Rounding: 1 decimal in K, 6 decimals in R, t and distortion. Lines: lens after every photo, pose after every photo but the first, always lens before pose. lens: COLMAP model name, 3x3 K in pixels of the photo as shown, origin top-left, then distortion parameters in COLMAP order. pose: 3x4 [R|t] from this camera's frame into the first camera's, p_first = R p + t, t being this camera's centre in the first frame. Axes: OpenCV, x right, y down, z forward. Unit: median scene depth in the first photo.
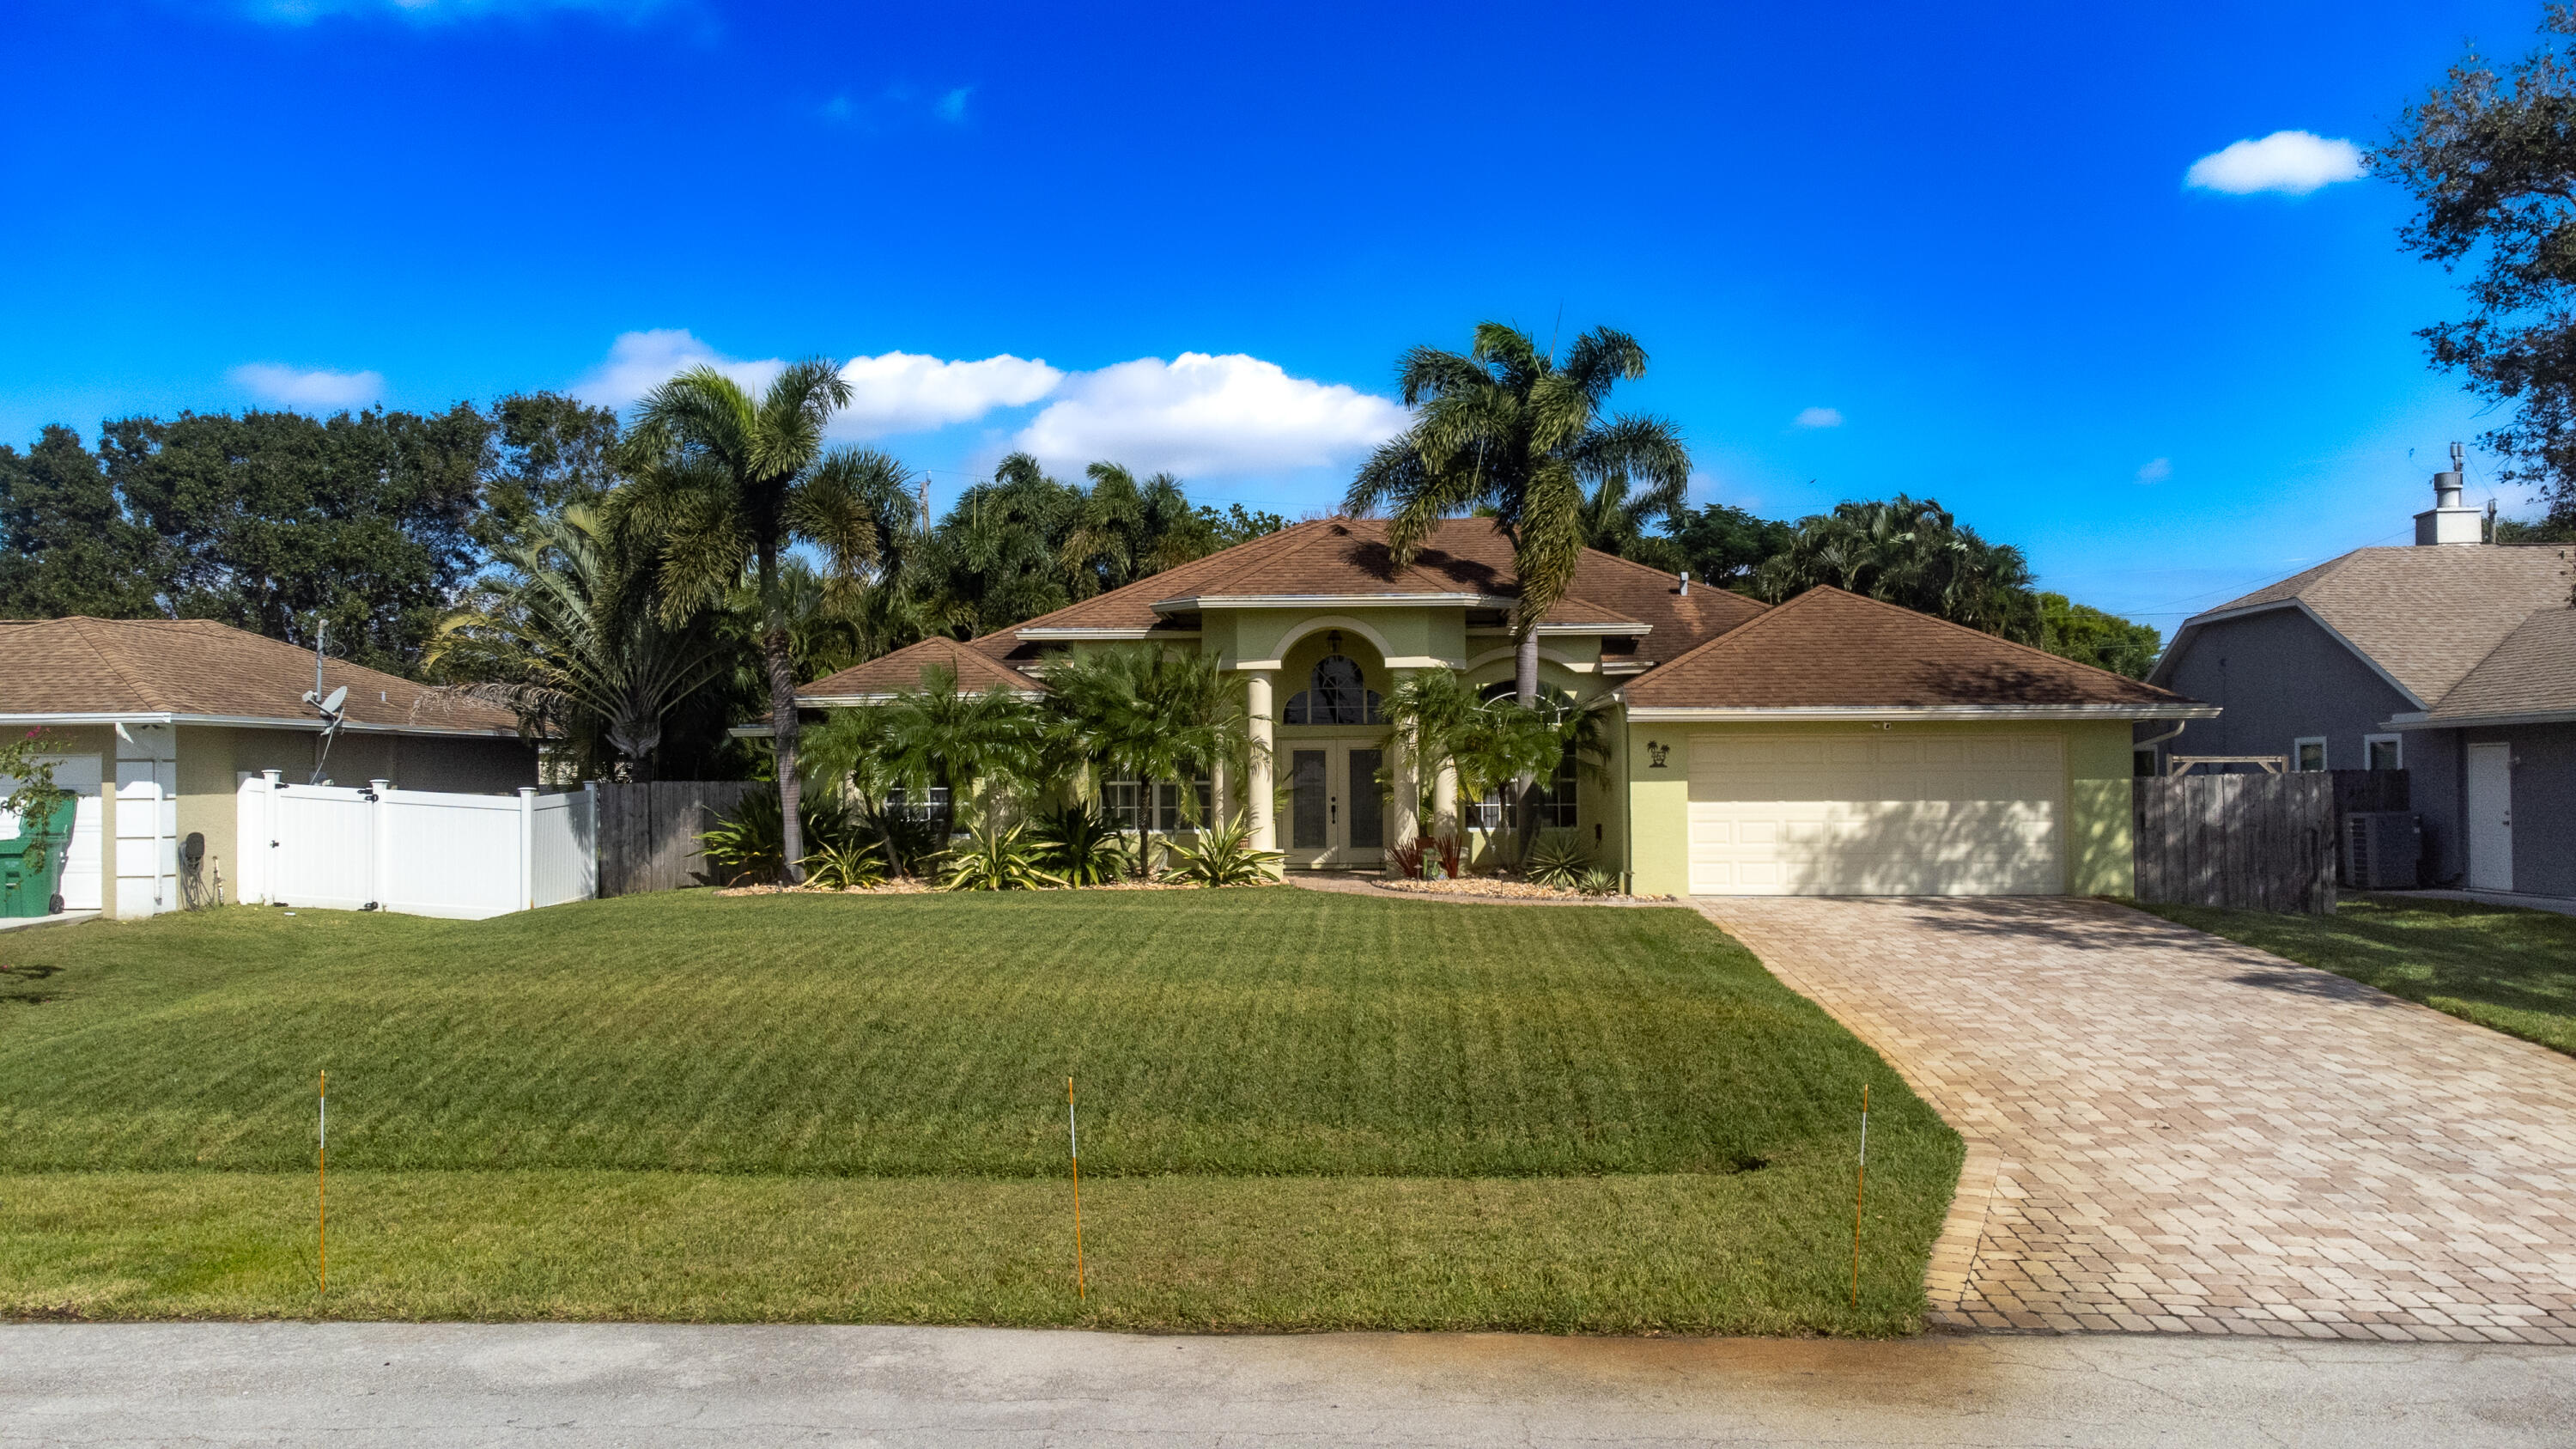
lens RADIAL K [[1906.9, 0, 1279.8], [0, 1906.9, 728.7], [0, 0, 1]] dist [-0.004284, 0.086649]
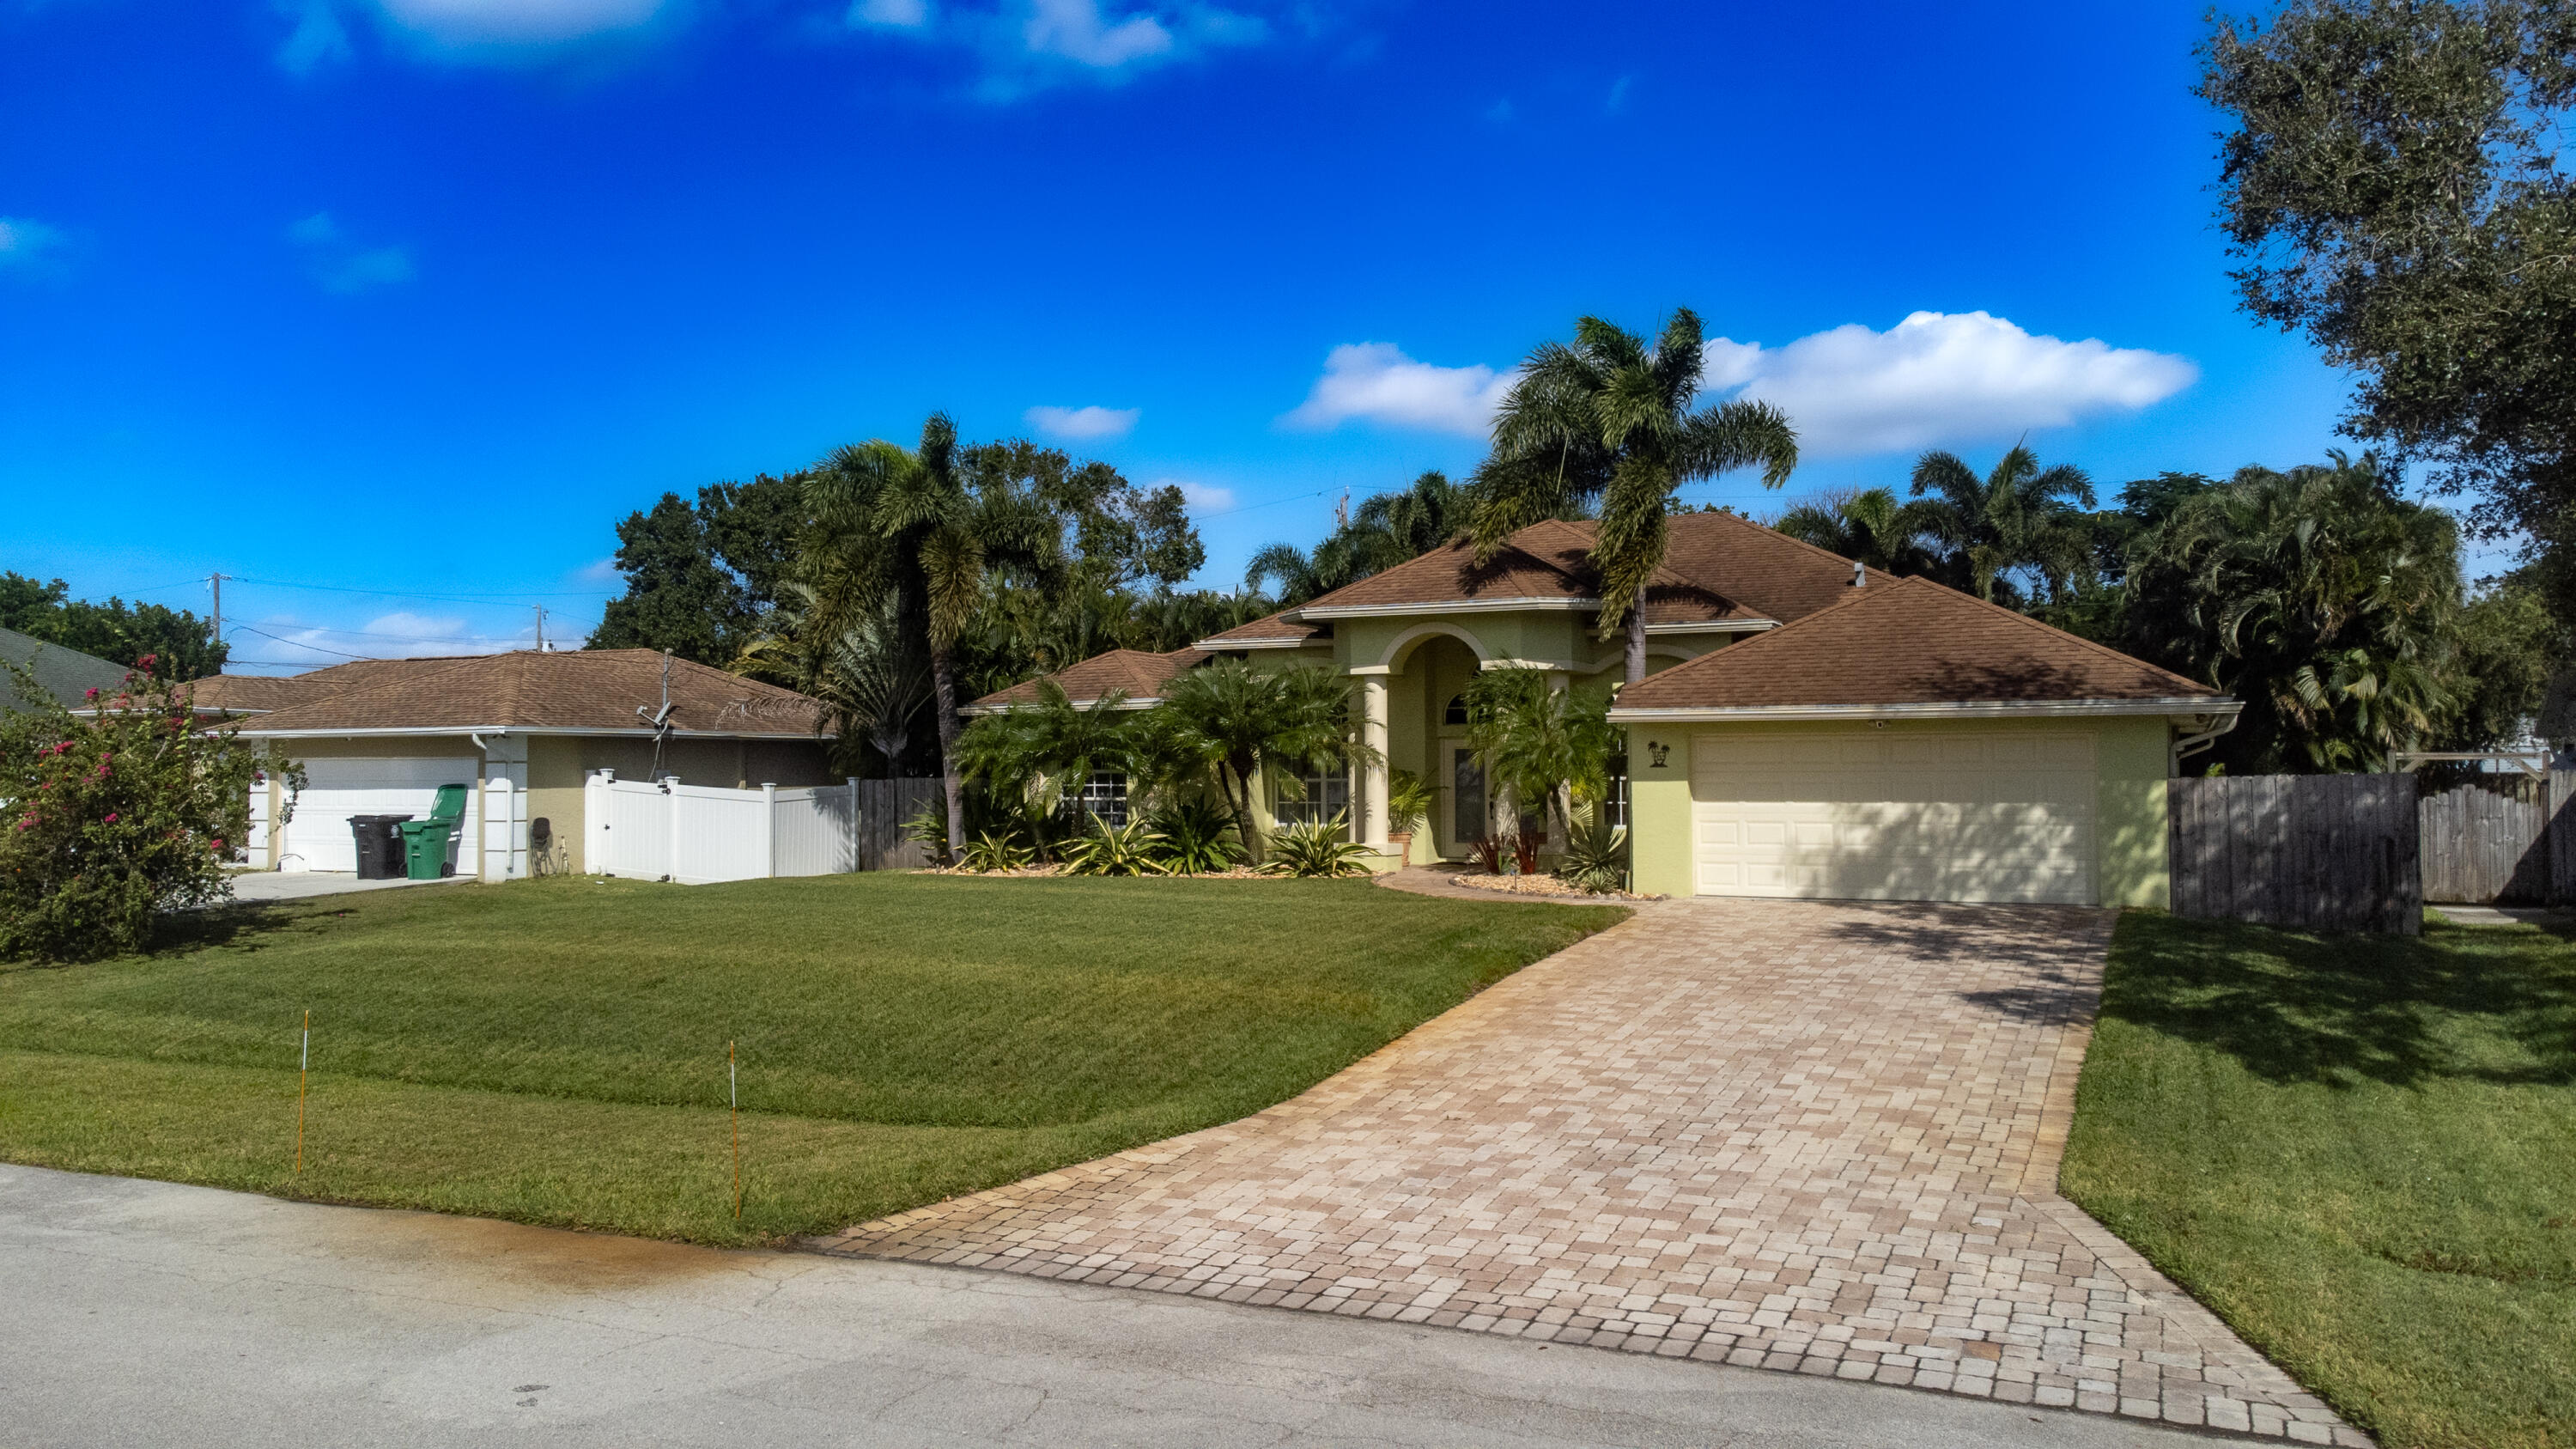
lens RADIAL K [[1852.1, 0, 1283.4], [0, 1852.1, 721.3], [0, 0, 1]] dist [0.028402, -0.002478]
pose [[0.929347, -0.009287, -0.369089, 0.363029], [0.010068, 0.999949, 0.000191, -0.005926], [0.369069, -0.003894, 0.929394, 0.020552]]
